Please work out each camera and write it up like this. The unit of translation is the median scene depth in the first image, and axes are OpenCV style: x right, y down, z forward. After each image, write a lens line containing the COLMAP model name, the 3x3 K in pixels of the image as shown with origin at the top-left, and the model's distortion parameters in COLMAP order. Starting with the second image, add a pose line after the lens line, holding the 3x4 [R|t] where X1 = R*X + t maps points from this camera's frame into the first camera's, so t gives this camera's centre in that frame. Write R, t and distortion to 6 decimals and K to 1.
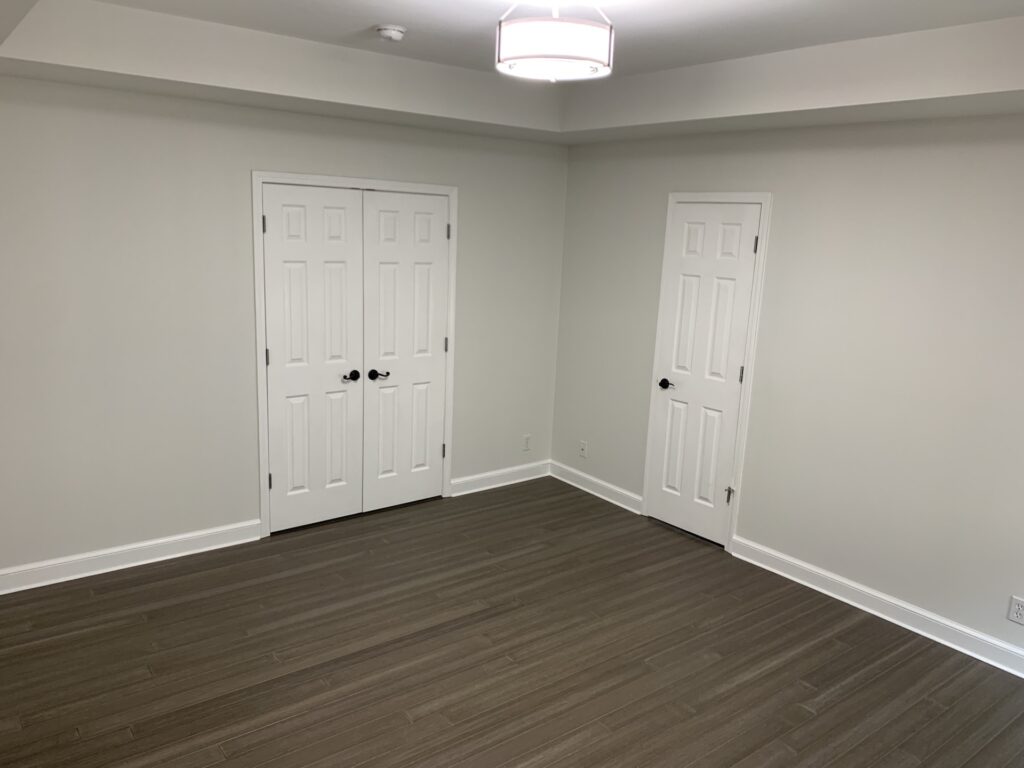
lens RADIAL K [[791.9, 0, 510.1], [0, 791.9, 384.7], [0, 0, 1]] dist [0.062122, -0.002463]
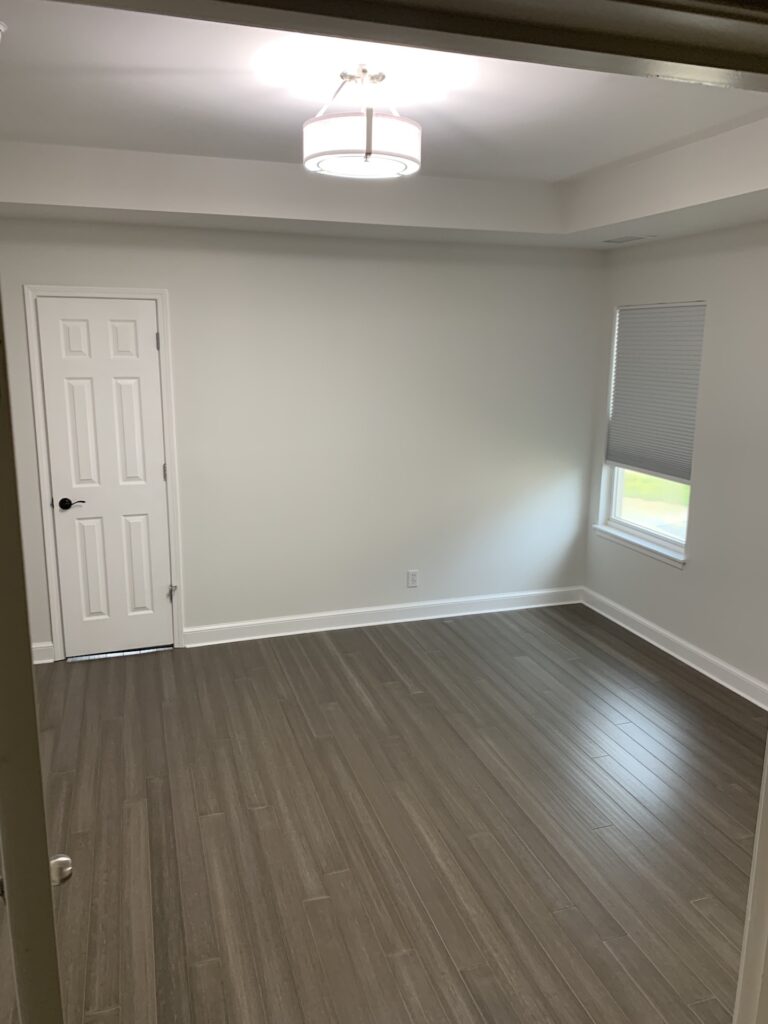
lens RADIAL K [[784.6, 0, 384.0], [0, 784.6, 512.0], [0, 0, 1]] dist [0.149701, -0.221959]
pose [[0.337733, -0.235430, 0.911323, -0.606832], [0.195932, 0.964588, 0.176579, -0.097939], [-0.920623, 0.118921, 0.371901, 0.428366]]
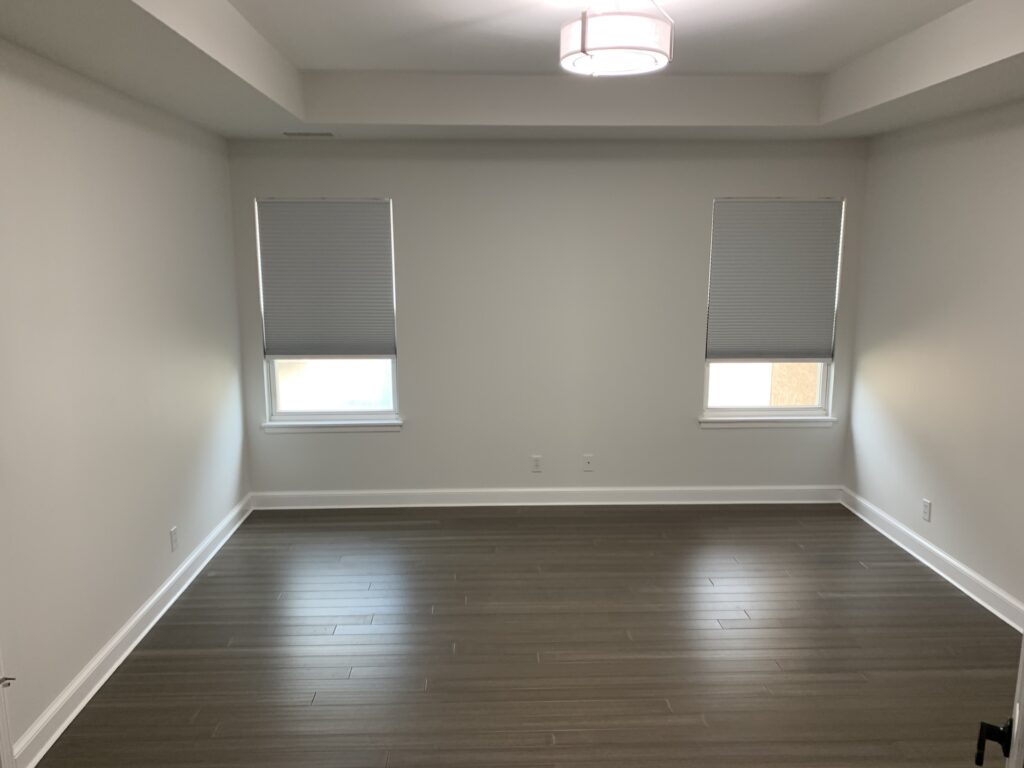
lens RADIAL K [[784.6, 0, 507.0], [0, 784.6, 412.1], [0, 0, 1]] dist [0.149701, -0.221959]
pose [[-0.813636, -0.155771, 0.560118, -0.320040], [0.085847, 0.920685, 0.380749, -0.246028], [-0.575002, 0.357876, -0.735730, 1.313349]]
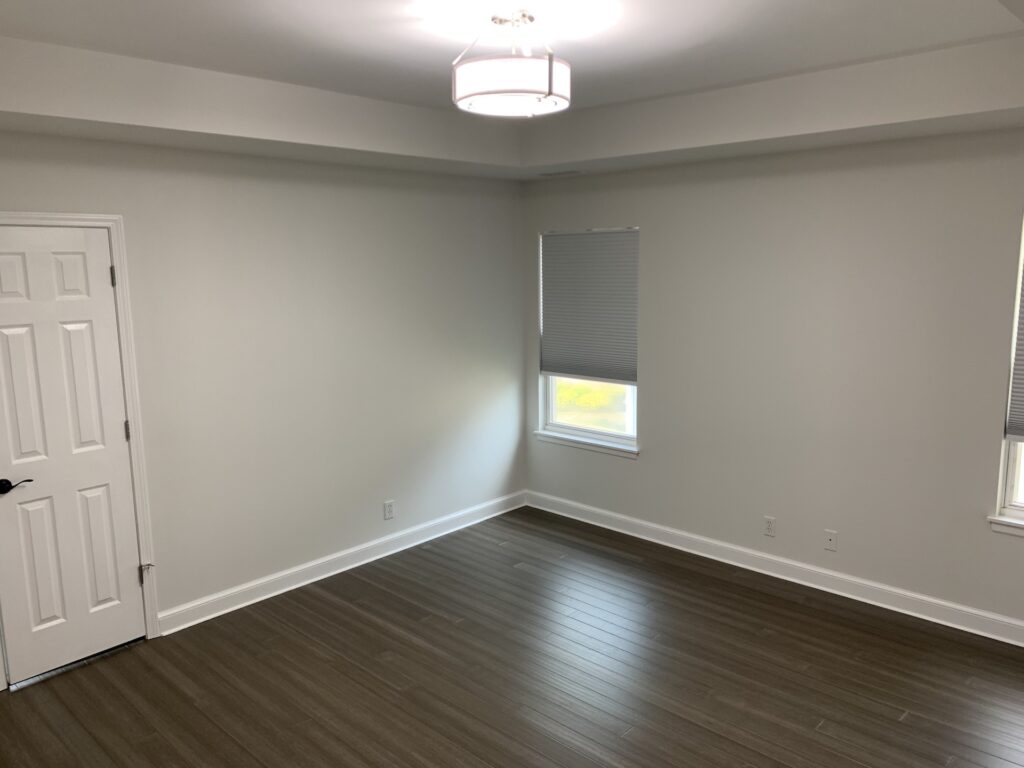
lens RADIAL K [[798.2, 0, 509.4], [0, 798.2, 388.9], [0, 0, 1]] dist [0.035071, -0.000416]
pose [[-0.150440, -0.203479, 0.967452, -0.651439], [0.206125, 0.950627, 0.231993, -0.189095], [-0.966892, 0.234317, -0.101070, 0.773407]]
